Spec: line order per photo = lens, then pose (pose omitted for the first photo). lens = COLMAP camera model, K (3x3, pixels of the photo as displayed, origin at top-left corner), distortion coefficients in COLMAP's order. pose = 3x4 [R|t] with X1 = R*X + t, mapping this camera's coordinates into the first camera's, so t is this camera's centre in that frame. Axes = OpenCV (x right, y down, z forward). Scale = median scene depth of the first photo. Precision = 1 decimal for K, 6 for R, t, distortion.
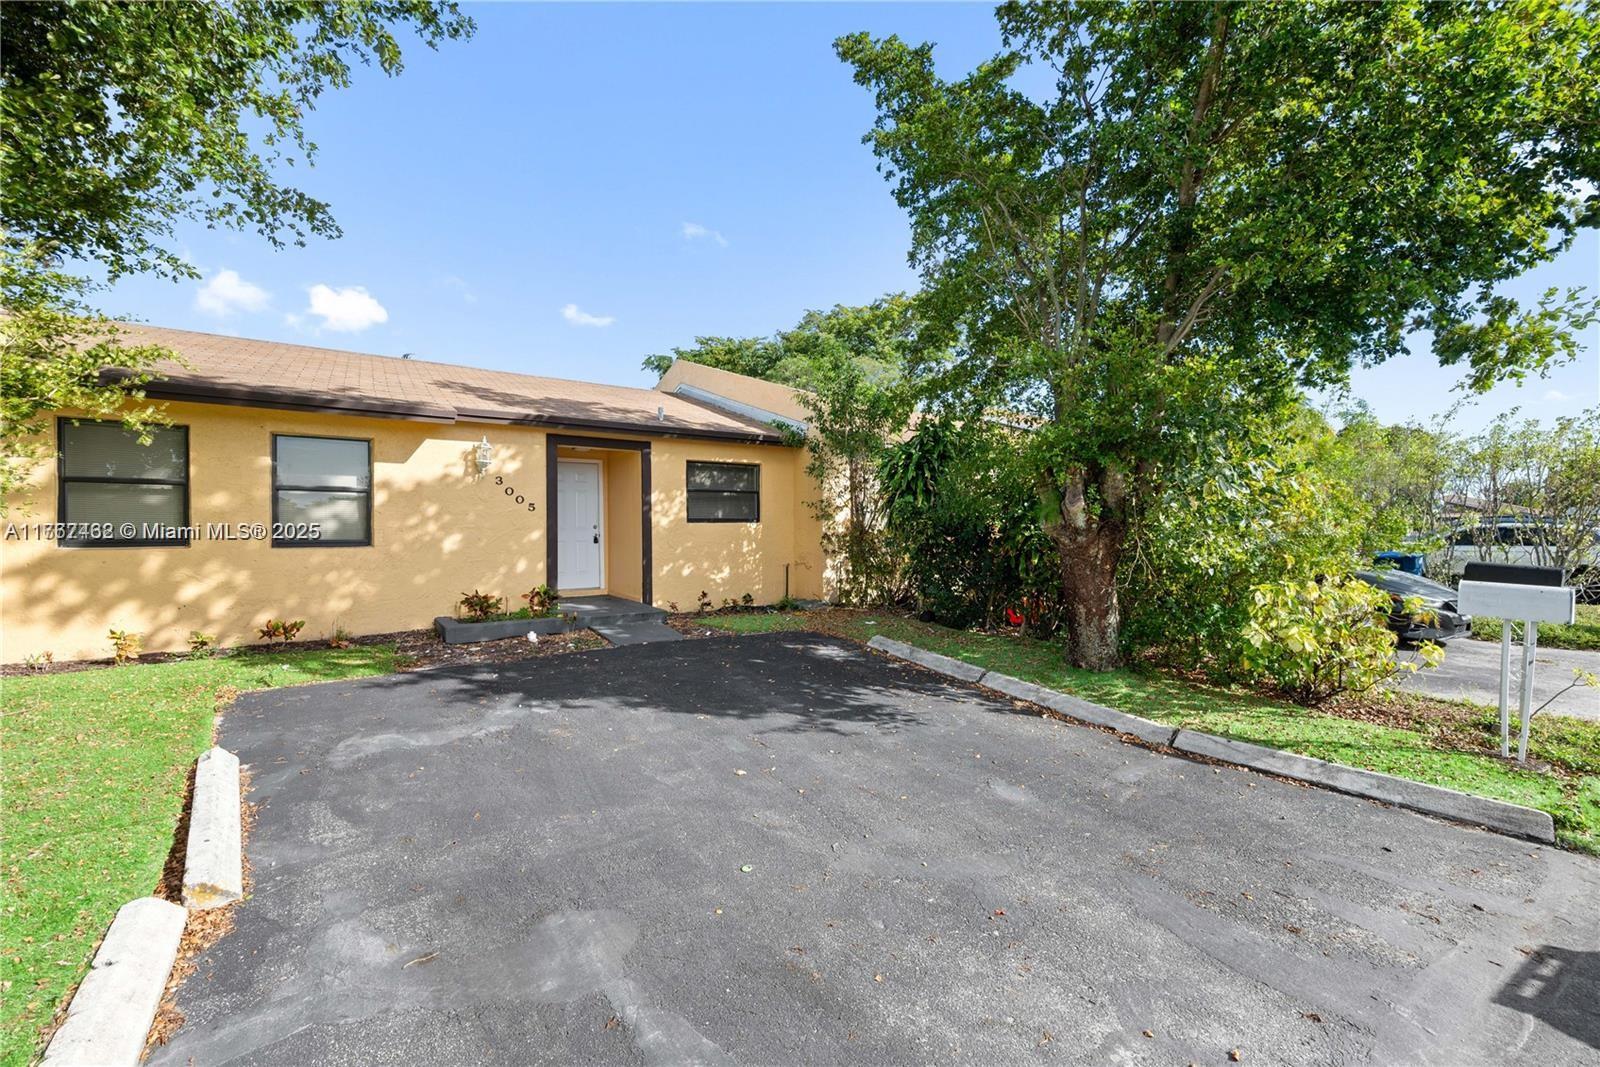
lens RADIAL K [[713.9, 0, 800.0], [0, 713.9, 533.5], [0, 0, 1]] dist [0.021207, -0.000023]
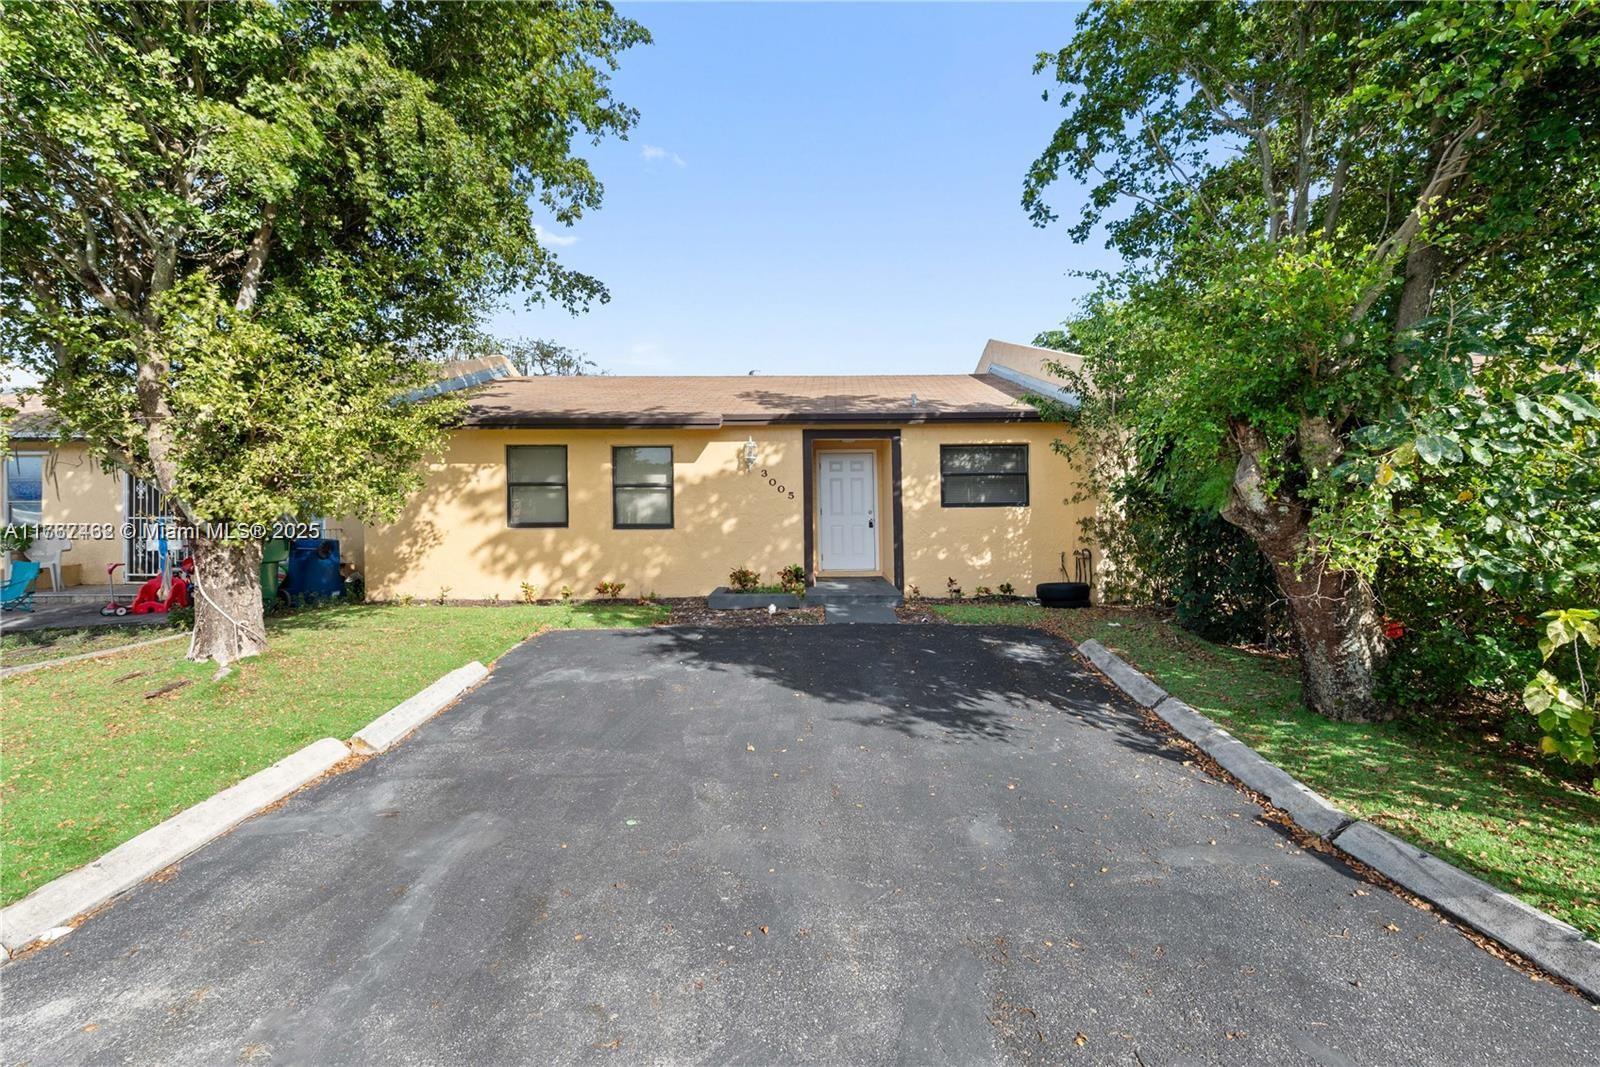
lens RADIAL K [[710.8, 0, 797.7], [0, 710.8, 515.4], [0, 0, 1]] dist [0.018597, 0.000425]
pose [[0.802409, -0.001838, -0.596772, 0.373305], [0.000255, 0.999996, -0.002738, -0.002037], [0.596775, 0.002045, 0.802406, 0.125621]]
